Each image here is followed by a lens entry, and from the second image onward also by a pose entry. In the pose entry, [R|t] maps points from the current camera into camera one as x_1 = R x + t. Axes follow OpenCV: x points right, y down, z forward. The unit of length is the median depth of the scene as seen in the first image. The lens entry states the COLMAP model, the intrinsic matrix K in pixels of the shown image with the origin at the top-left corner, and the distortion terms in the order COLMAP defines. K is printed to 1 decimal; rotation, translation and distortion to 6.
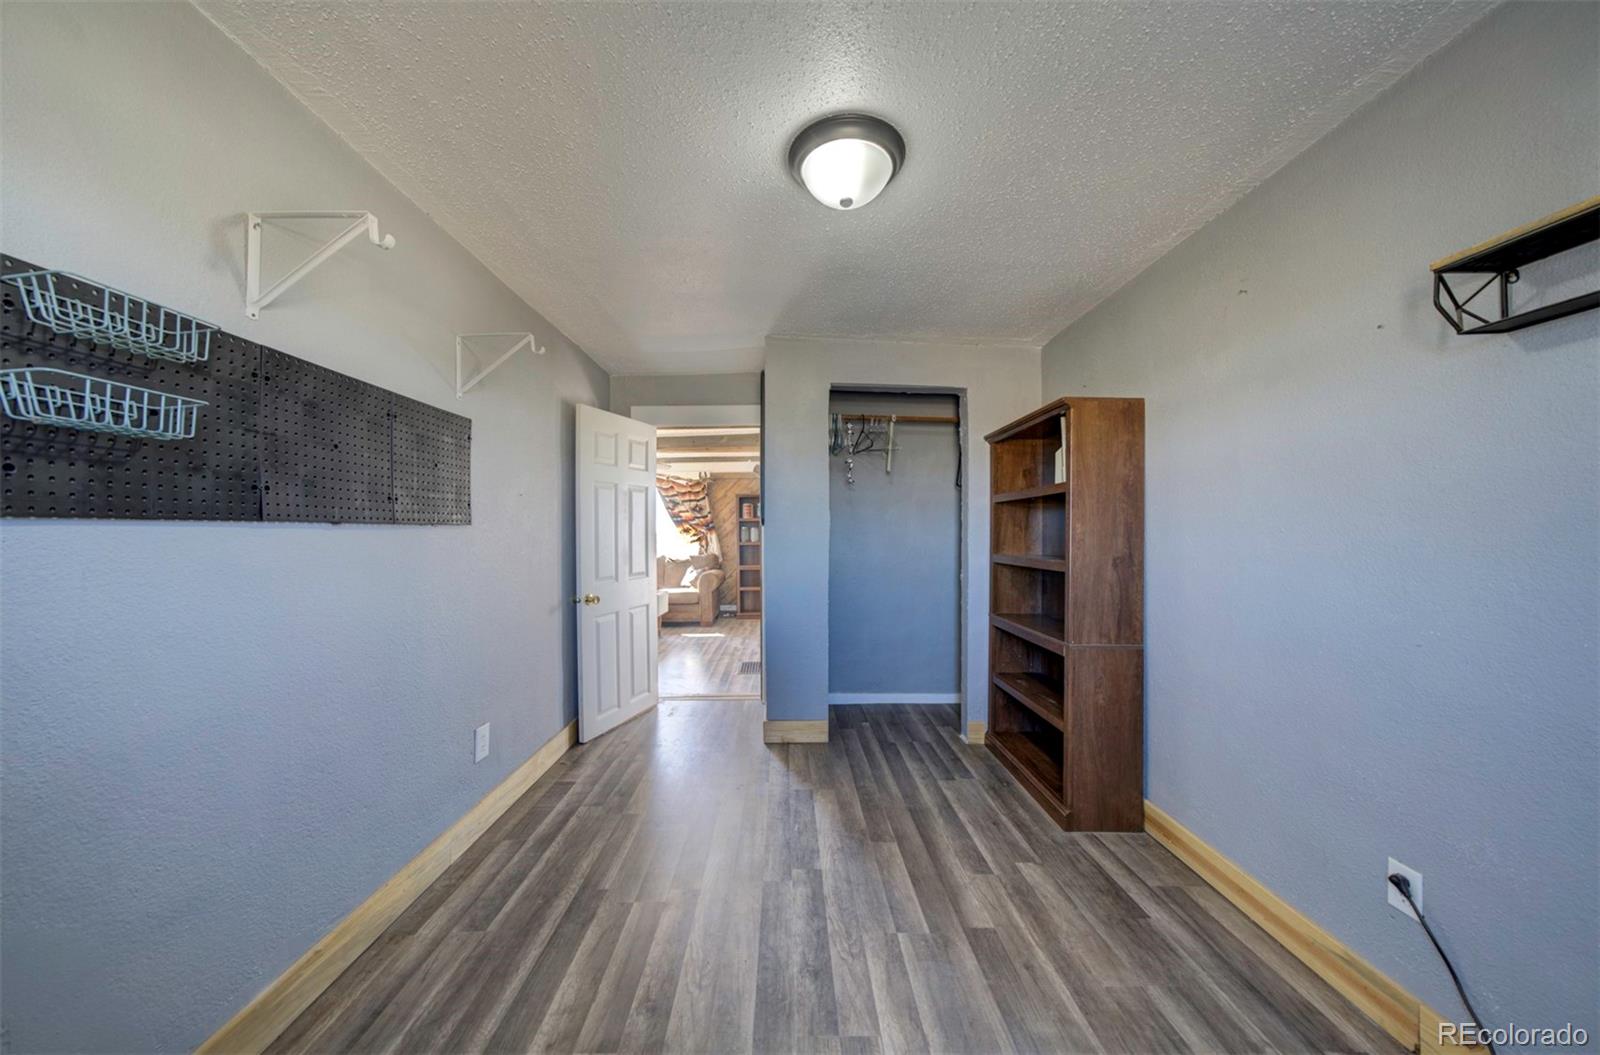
lens RADIAL K [[534.7, 0, 788.4], [0, 534.7, 532.3], [0, 0, 1]] dist [-0.001586, 0.003581]
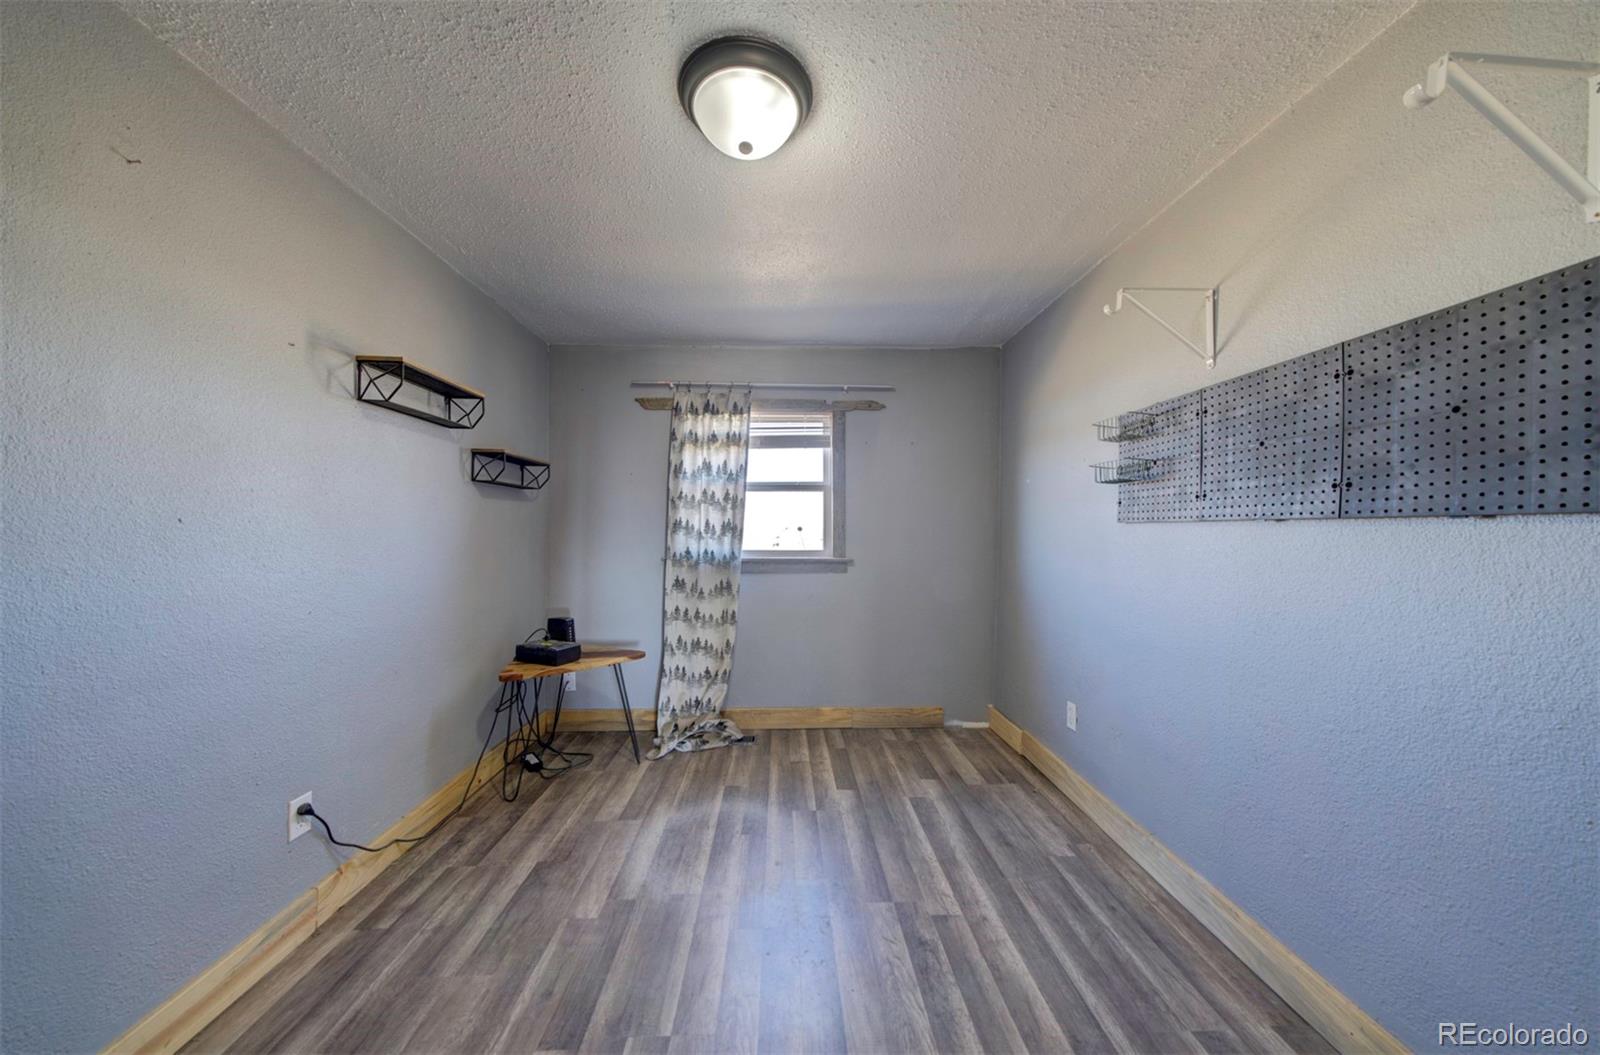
lens RADIAL K [[551.7, 0, 783.6], [0, 551.7, 518.8], [0, 0, 1]] dist [-0.016840, 0.012837]
pose [[-0.999979, -0.006194, 0.001815, 0.026445], [-0.006223, 0.999848, -0.016285, 0.000942], [-0.001713, -0.016296, -0.999866, 1.205268]]
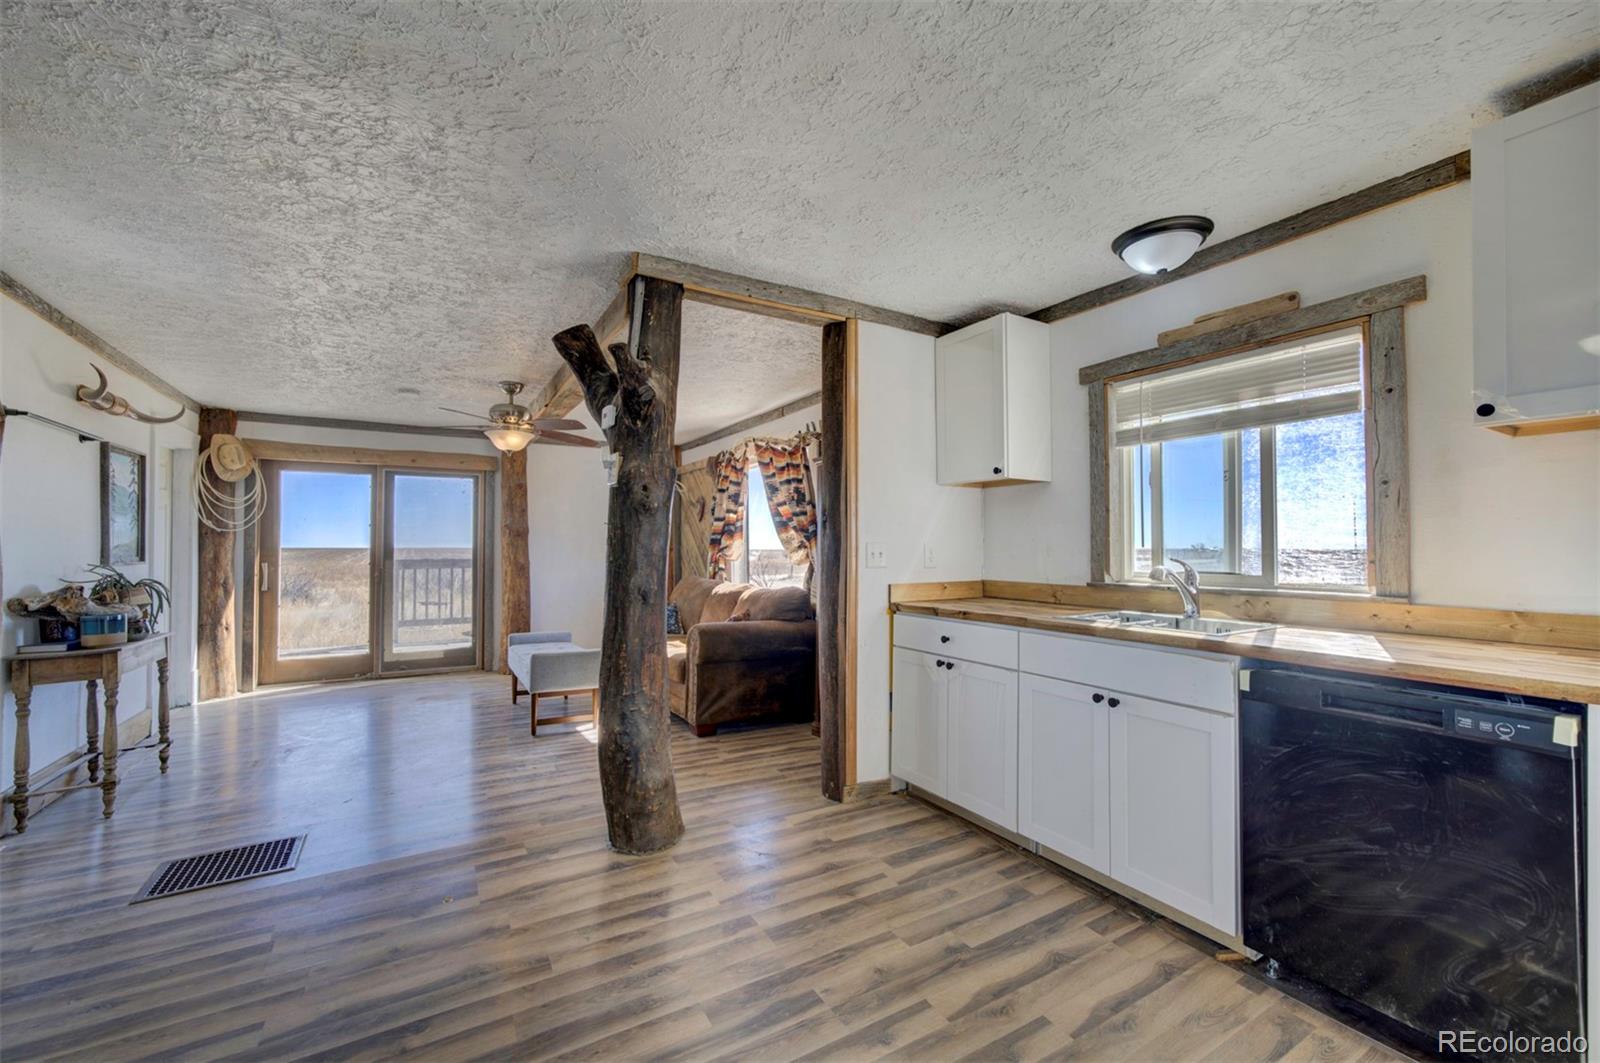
lens RADIAL K [[650.2, 0, 781.9], [0, 650.2, 534.5], [0, 0, 1]] dist [-0.029056, 0.021763]
pose [[0.489896, -0.016305, -0.871628, 1.362230], [-0.000677, 0.999818, -0.019083, 0.013783], [0.871780, 0.009939, 0.489796, 2.621950]]
